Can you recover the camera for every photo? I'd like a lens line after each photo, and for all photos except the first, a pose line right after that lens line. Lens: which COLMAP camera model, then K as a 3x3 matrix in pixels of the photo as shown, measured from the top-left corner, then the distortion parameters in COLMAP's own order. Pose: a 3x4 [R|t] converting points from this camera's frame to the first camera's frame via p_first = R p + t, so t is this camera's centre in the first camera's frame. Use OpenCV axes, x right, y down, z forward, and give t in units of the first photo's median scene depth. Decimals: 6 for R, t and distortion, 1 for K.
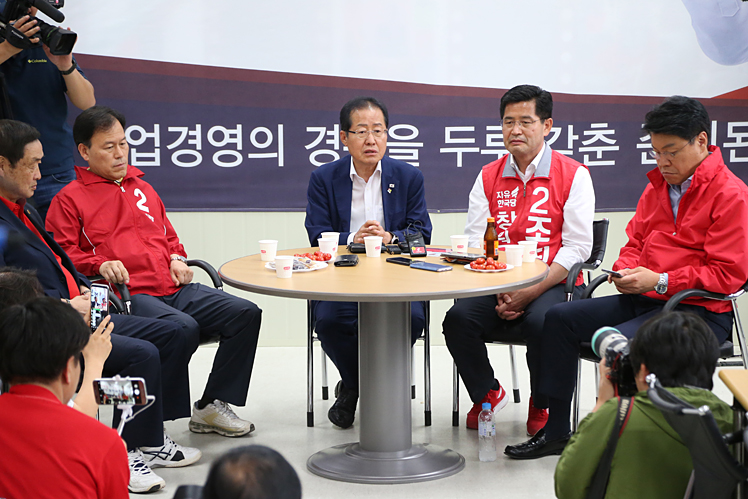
lens RADIAL K [[2213.2, 0, 373.7], [0, 2213.2, 248.9], [0, 0, 1]] dist [0.904459, 0.000000]
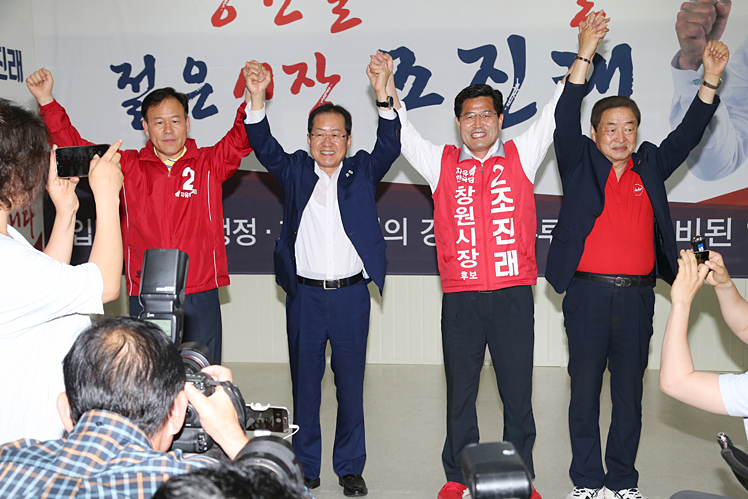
lens RADIAL K [[1146.7, 0, 376.9], [0, 1146.7, 252.2], [0, 0, 1]] dist [0.268793, 0.000000]
pose [[0.995018, 0.009760, -0.099212, 0.017054], [-0.012589, 0.999531, -0.027932, -0.010380], [0.098892, 0.029042, 0.994674, 0.217596]]
